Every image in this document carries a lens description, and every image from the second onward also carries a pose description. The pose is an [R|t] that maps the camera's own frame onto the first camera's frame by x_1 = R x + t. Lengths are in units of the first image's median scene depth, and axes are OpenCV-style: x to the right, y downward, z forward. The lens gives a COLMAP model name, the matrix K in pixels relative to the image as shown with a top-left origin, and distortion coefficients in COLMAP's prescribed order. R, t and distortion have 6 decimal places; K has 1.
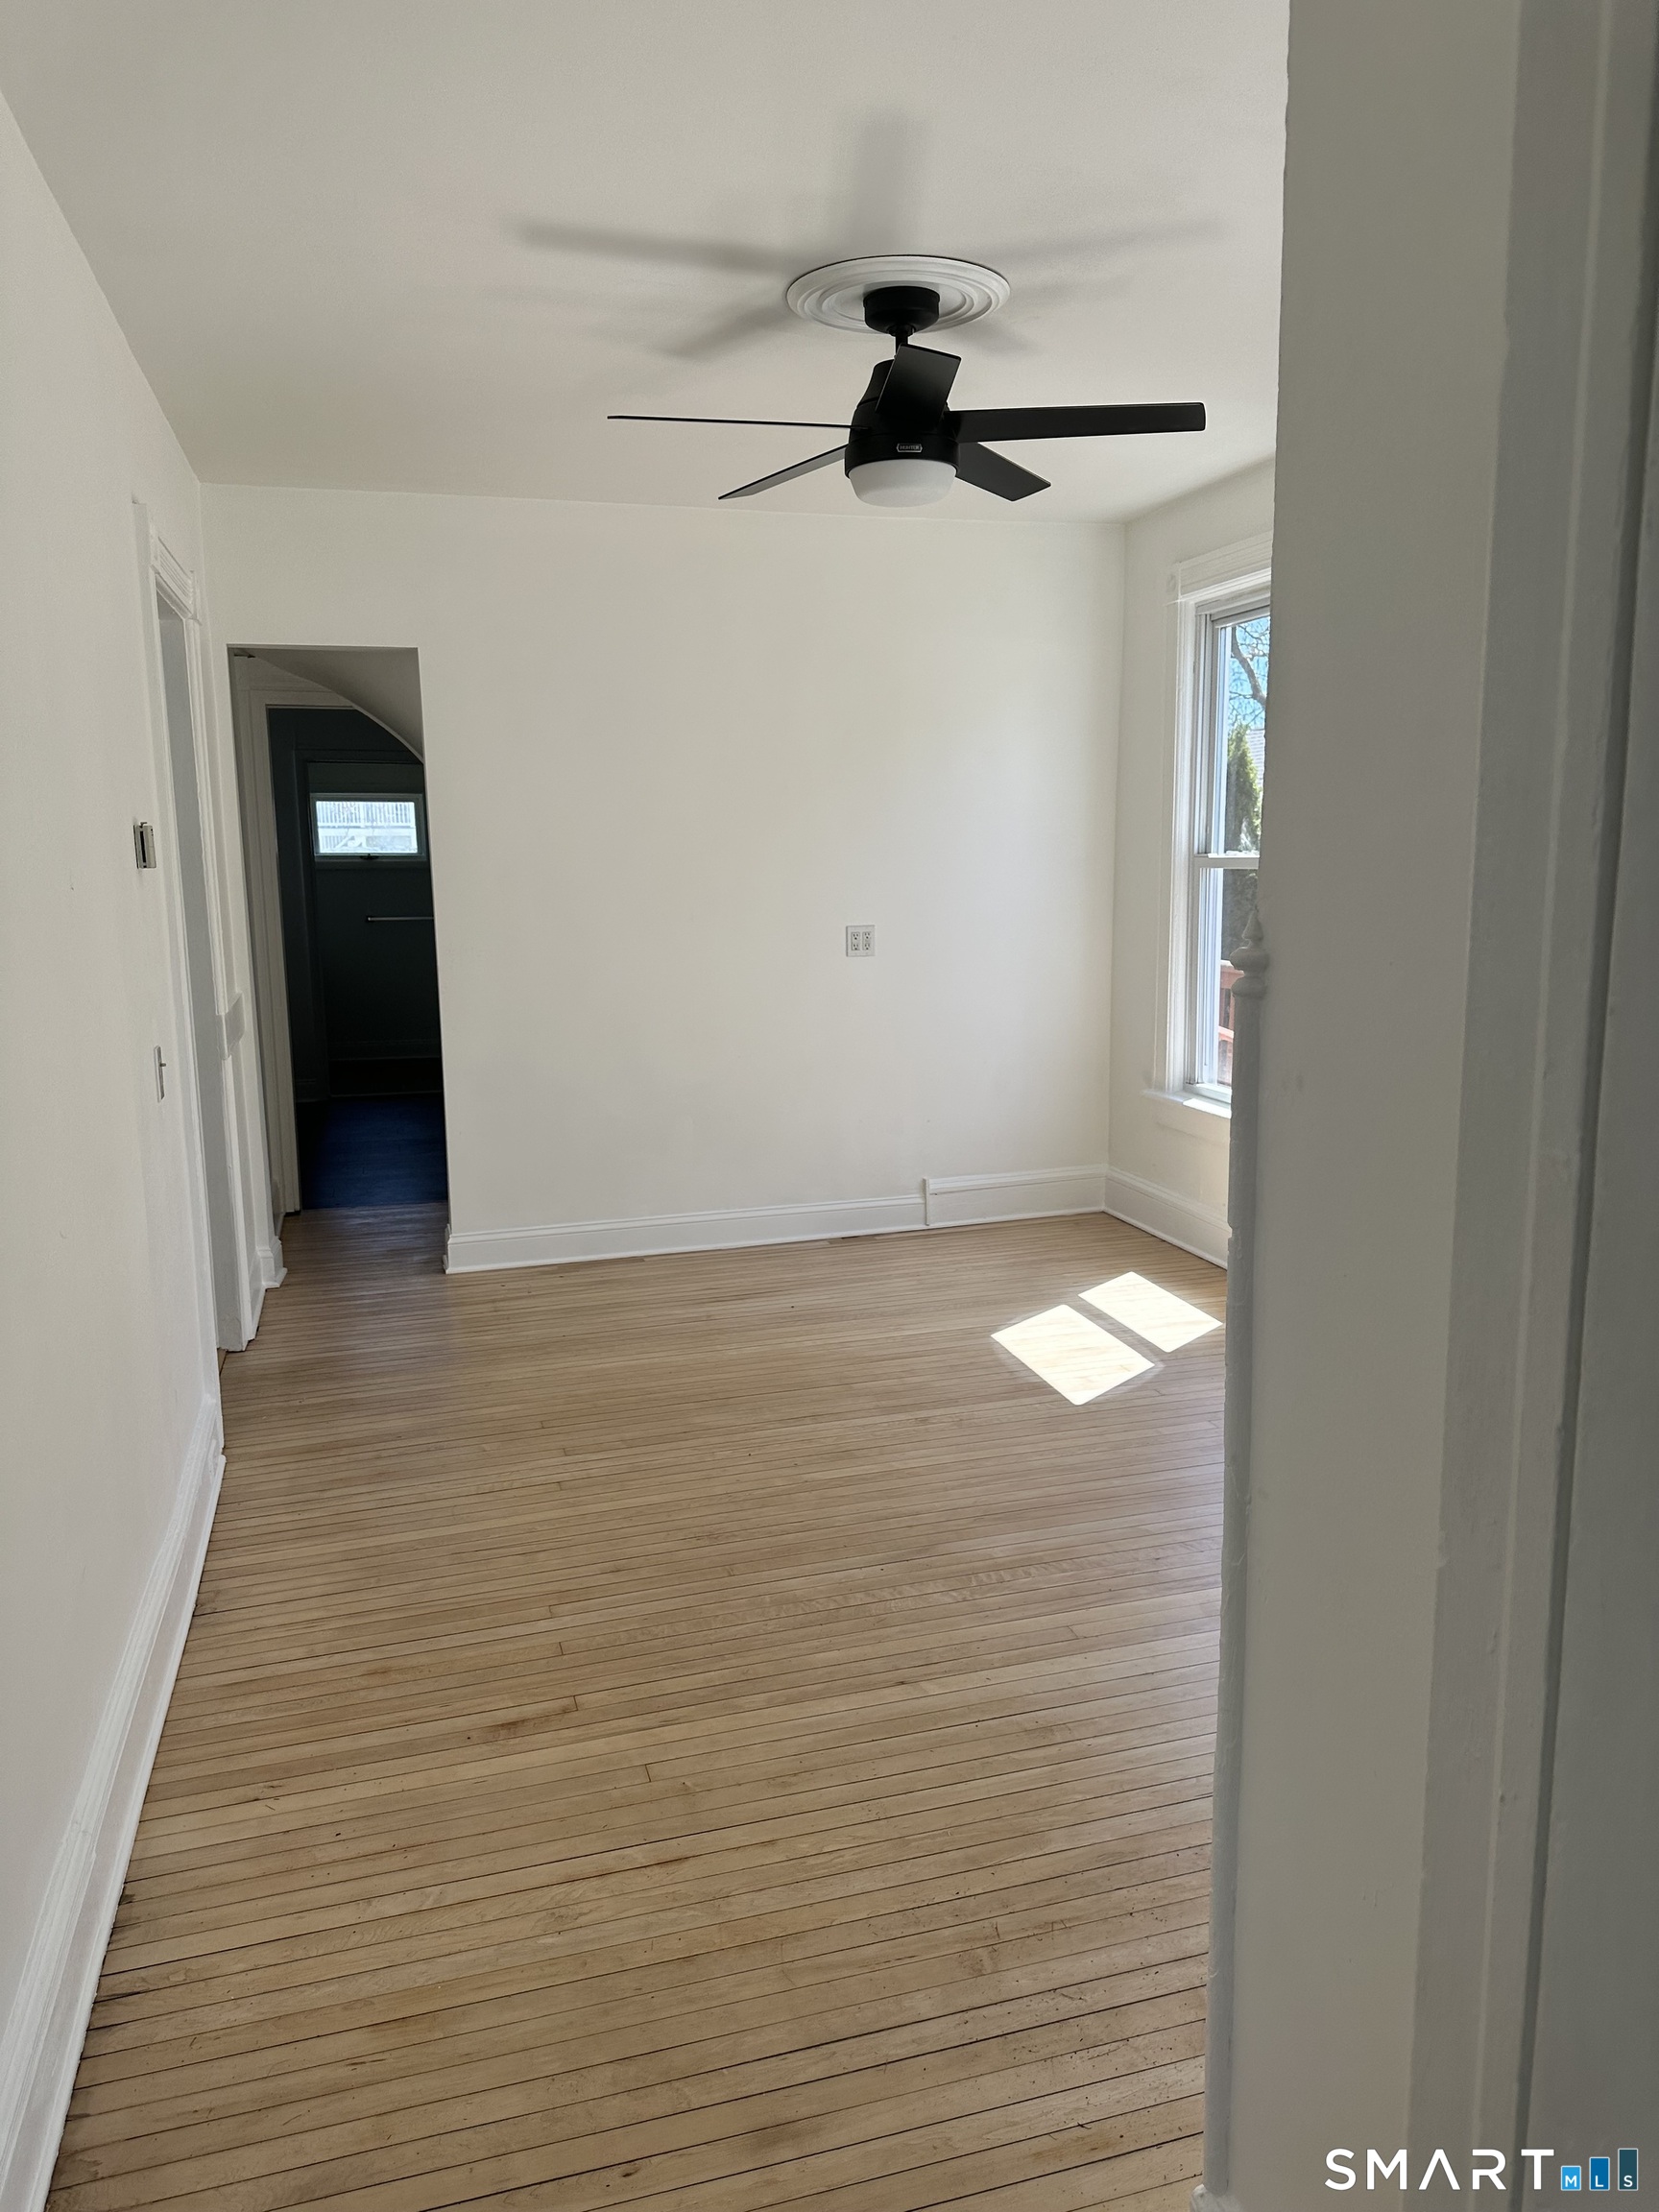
lens RADIAL K [[1561.5, 0, 802.7], [0, 1561.5, 1098.7], [0, 0, 1]] dist [0.095668, -0.131508]
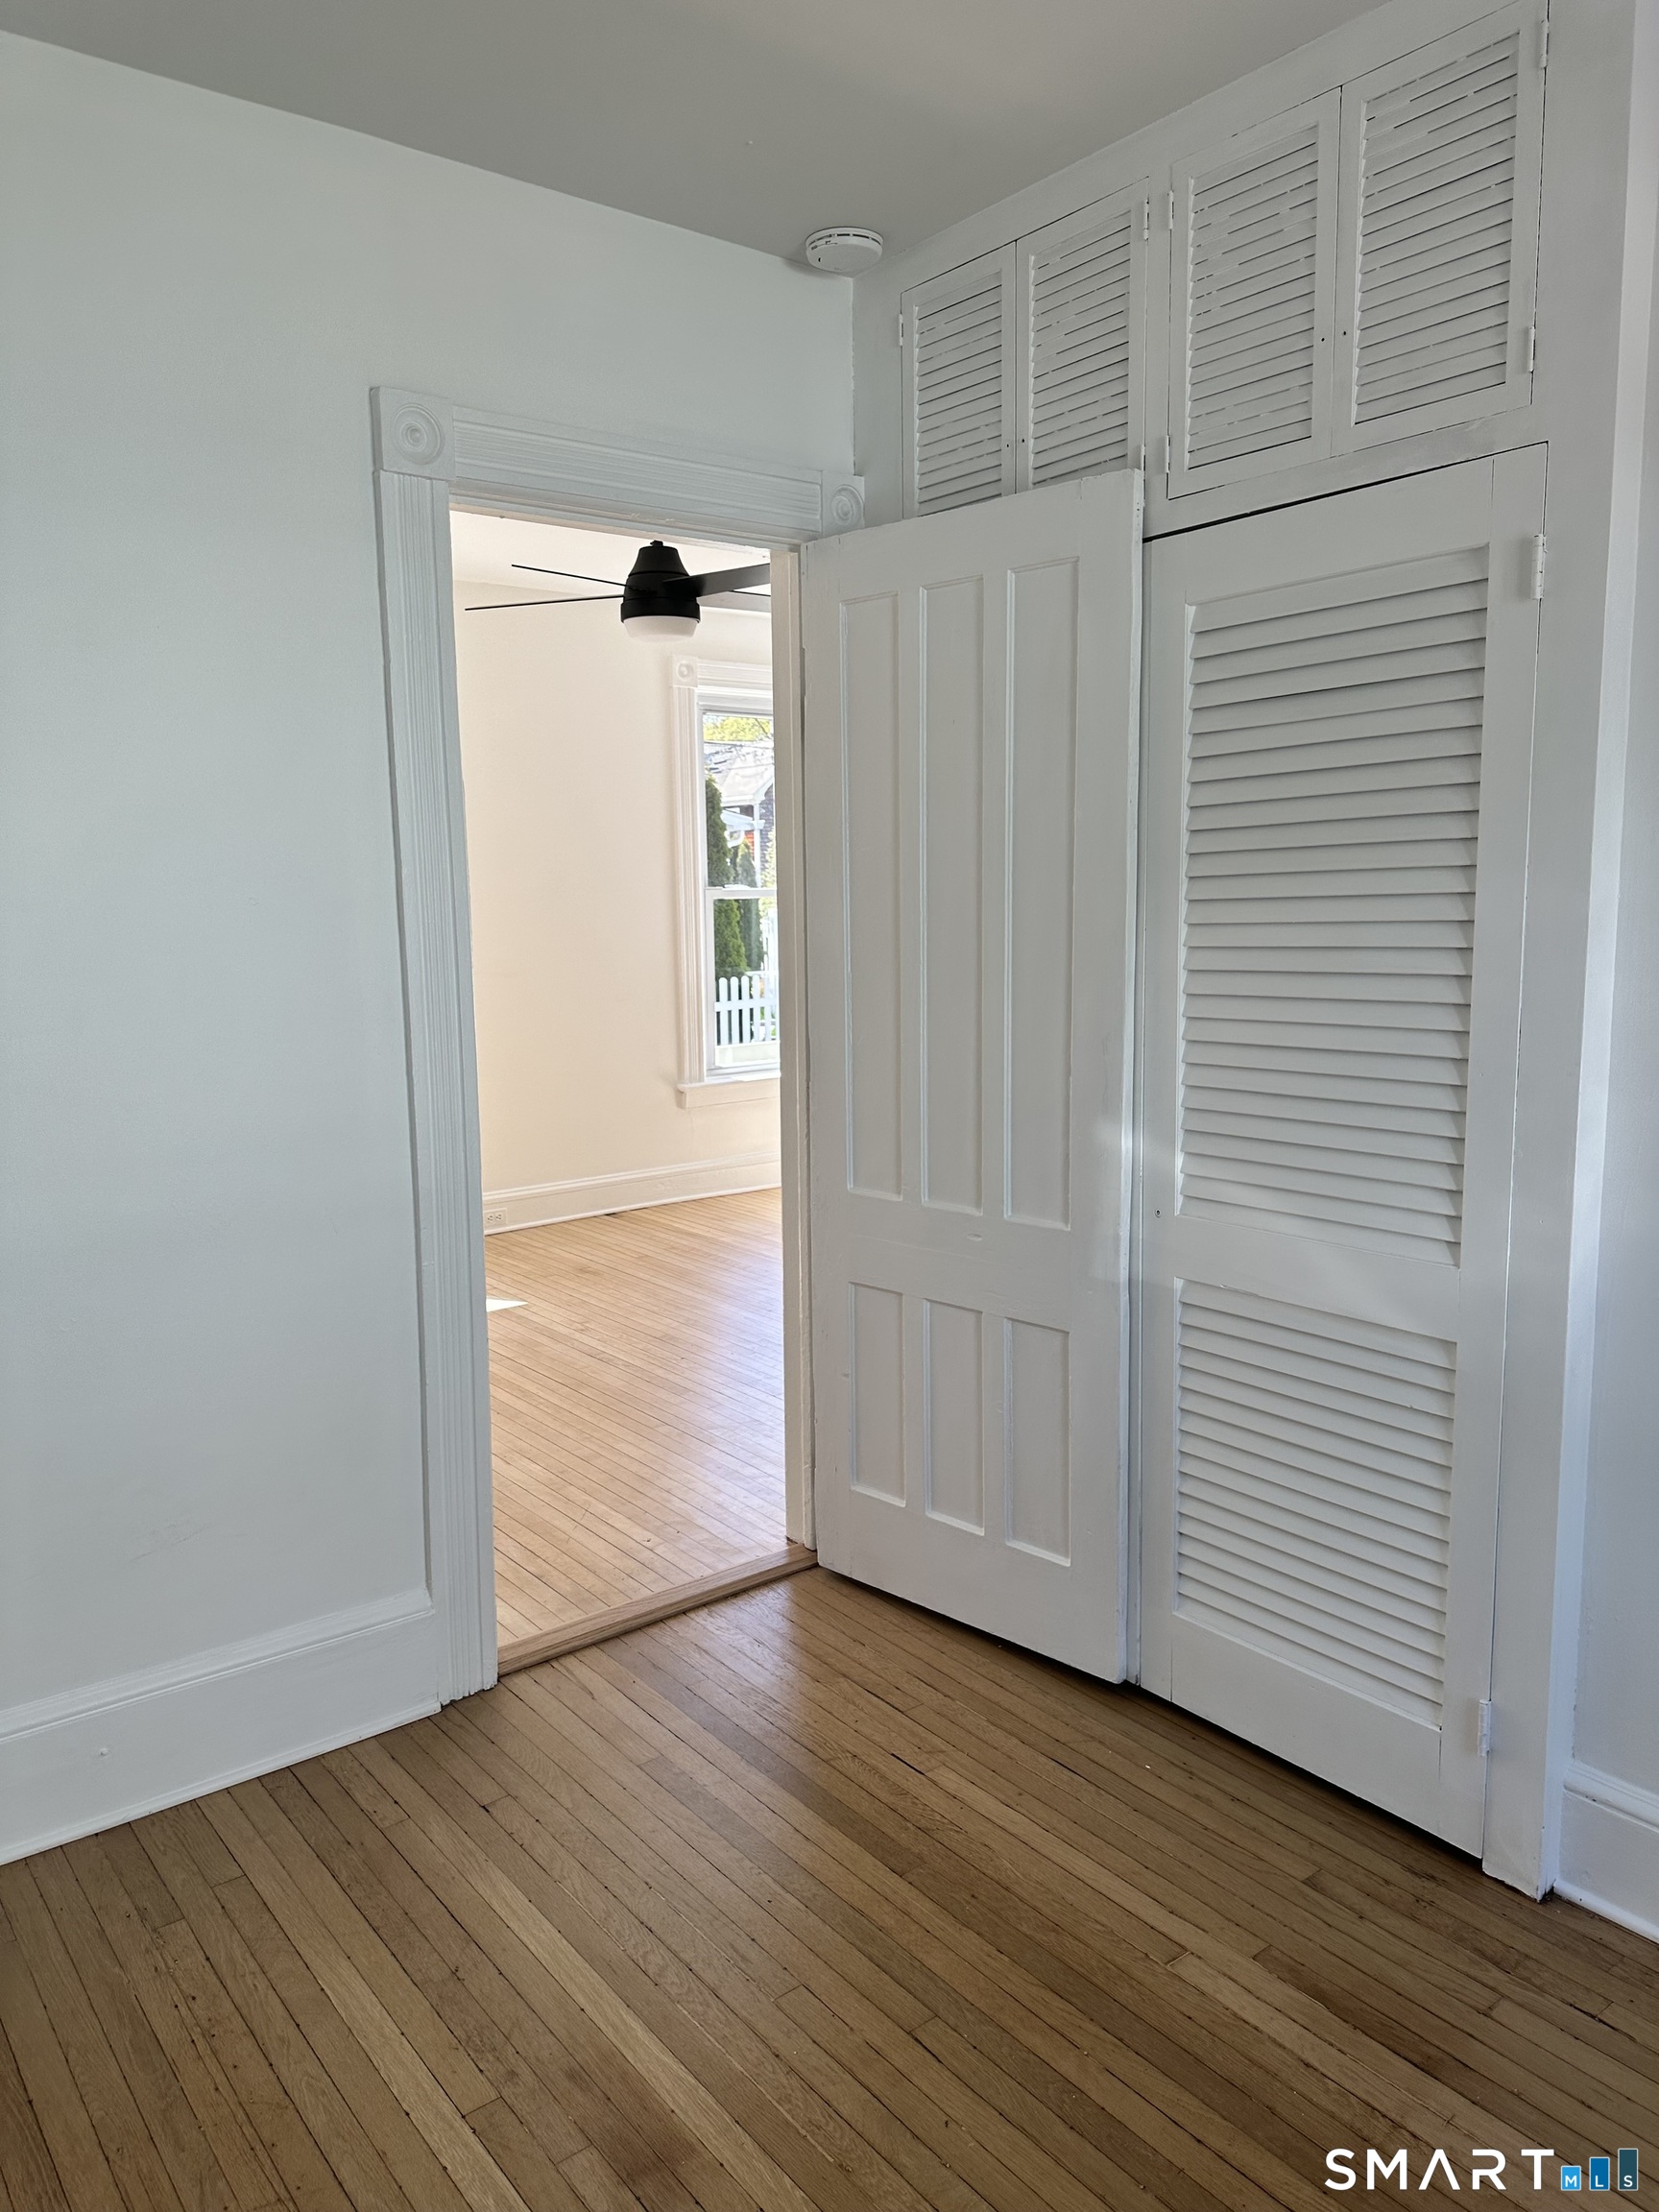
lens RADIAL K [[1561.5, 0, 802.7], [0, 1561.5, 1098.7], [0, 0, 1]] dist [0.095668, -0.131508]
pose [[-0.379737, -0.121594, 0.917069, -1.346393], [0.171685, 0.964840, 0.199018, -0.239426], [-0.909024, 0.233021, -0.345509, 1.439228]]
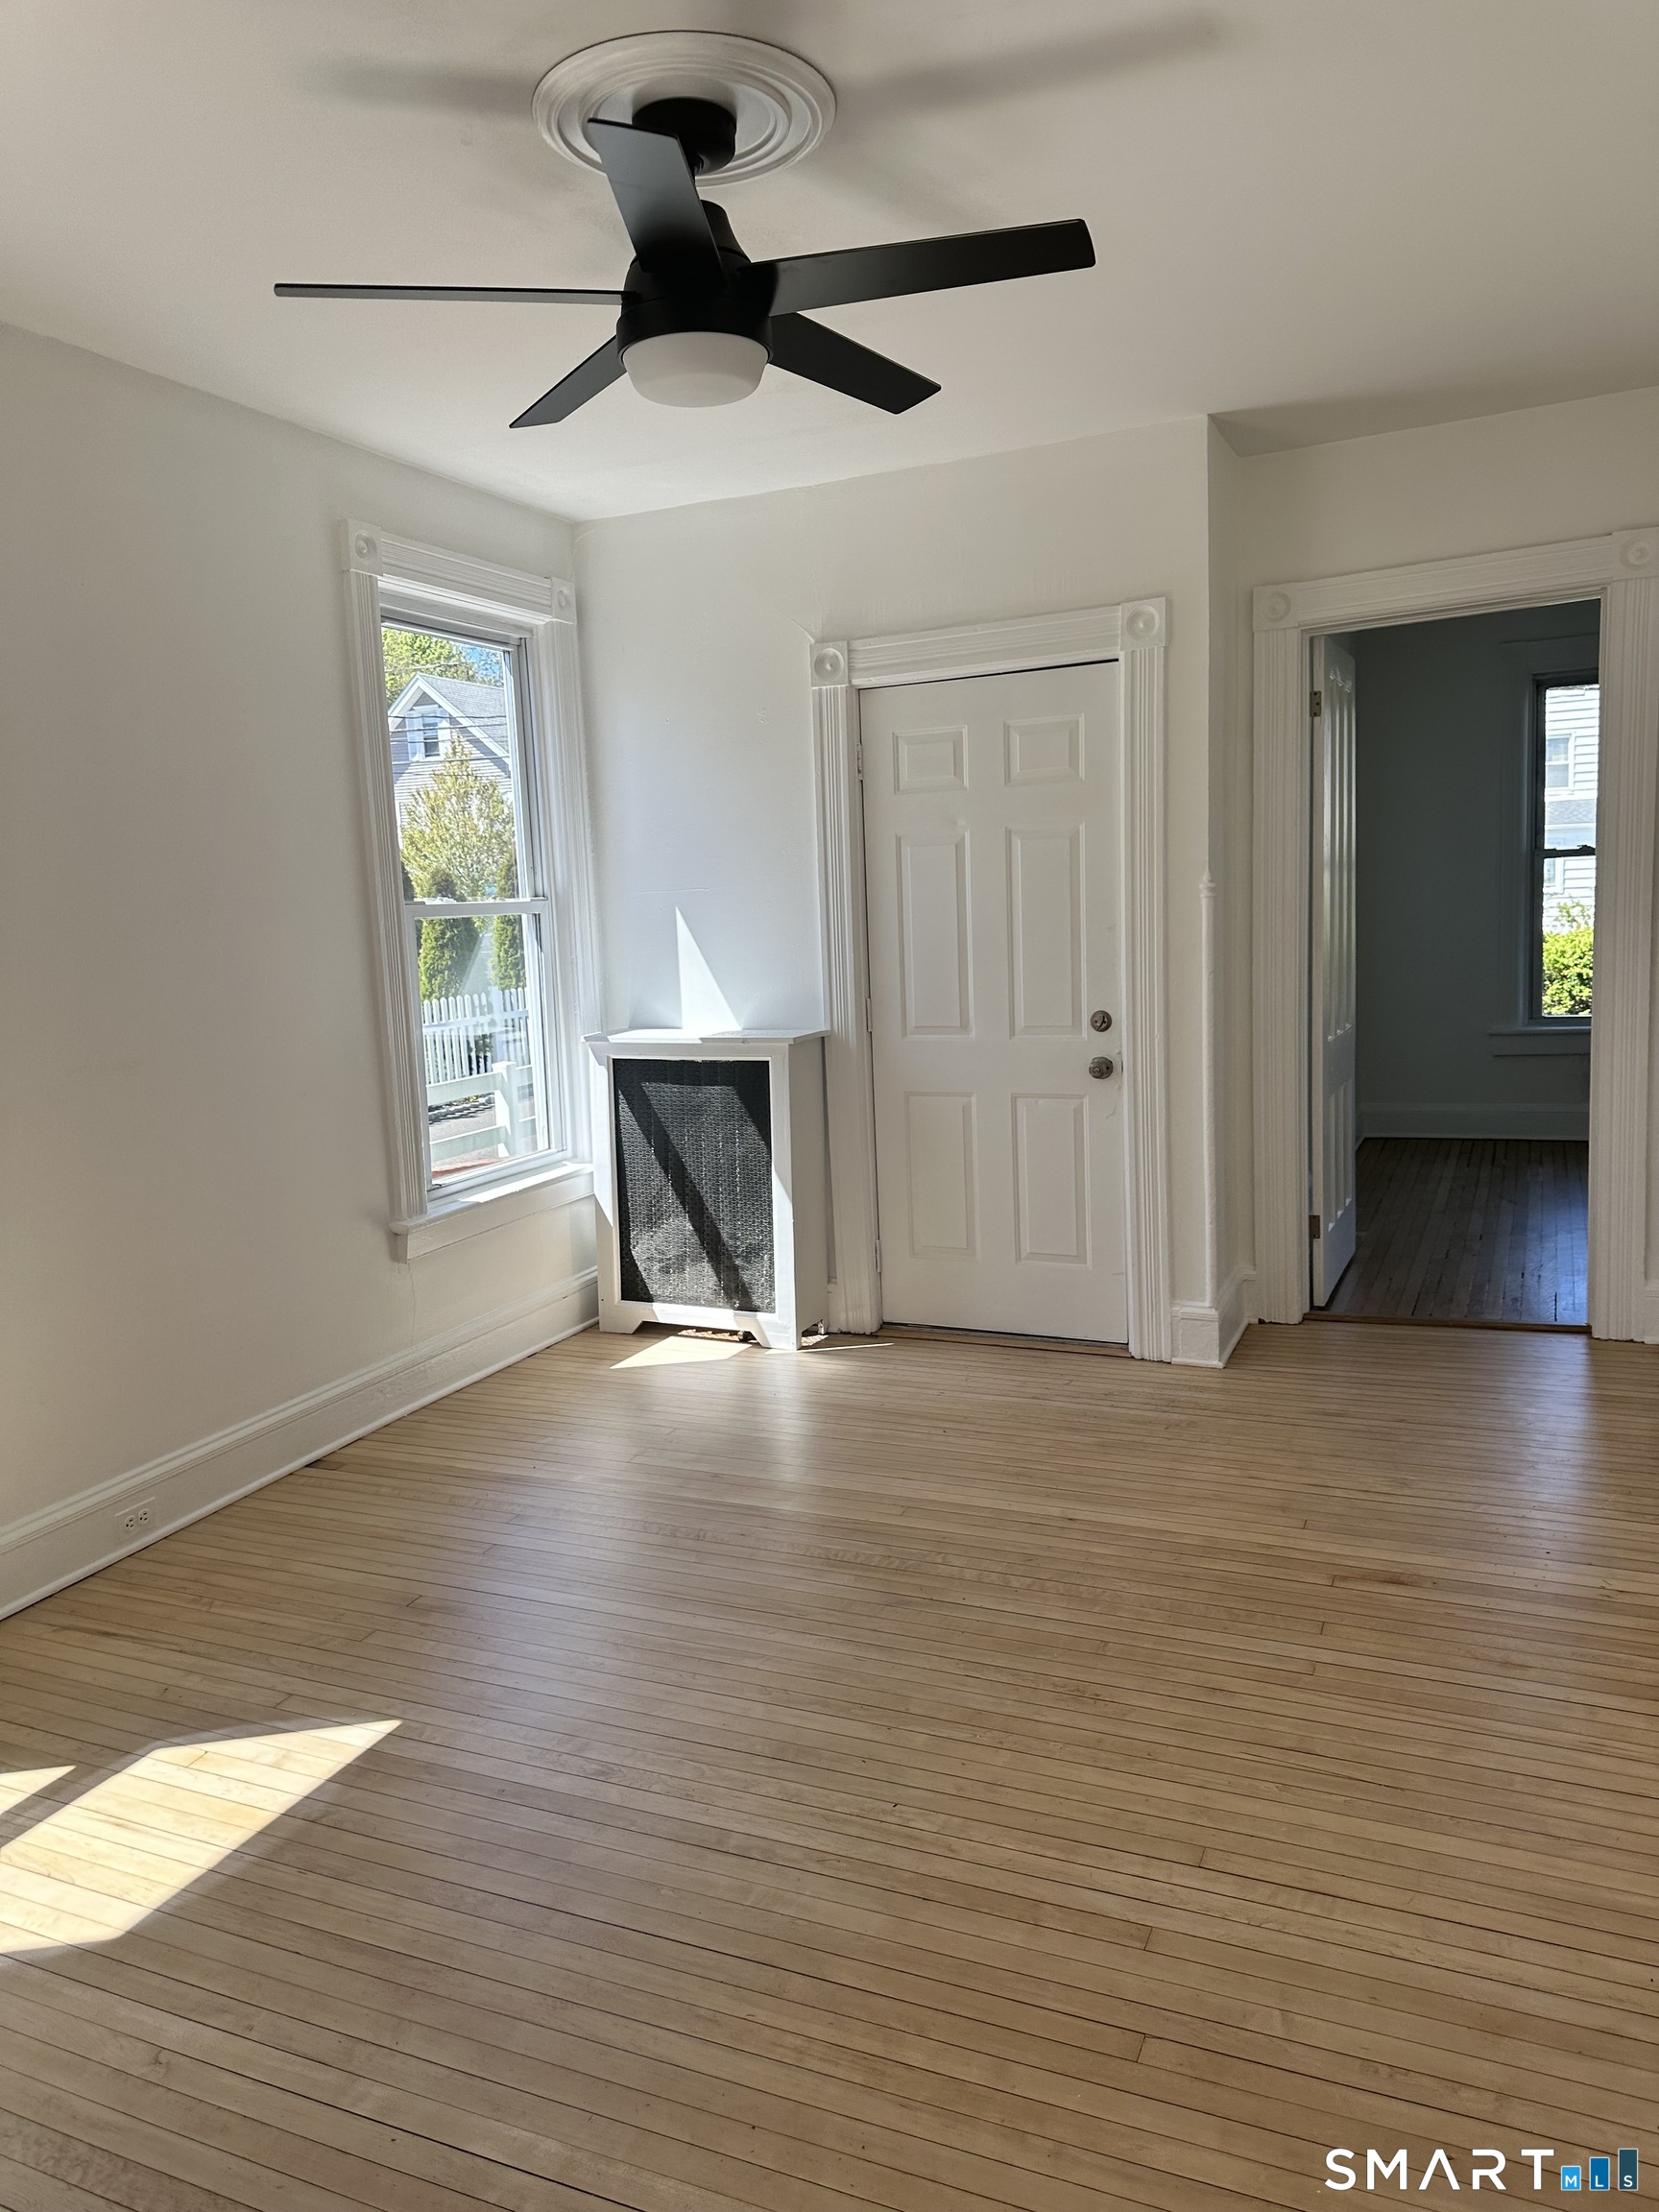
lens RADIAL K [[1561.5, 0, 802.7], [0, 1561.5, 1098.7], [0, 0, 1]] dist [0.095668, -0.131508]
pose [[-0.768697, -0.041554, 0.638262, -0.447739], [0.154302, 0.956367, 0.248099, -0.236966], [-0.620722, 0.289198, -0.728745, 1.557616]]
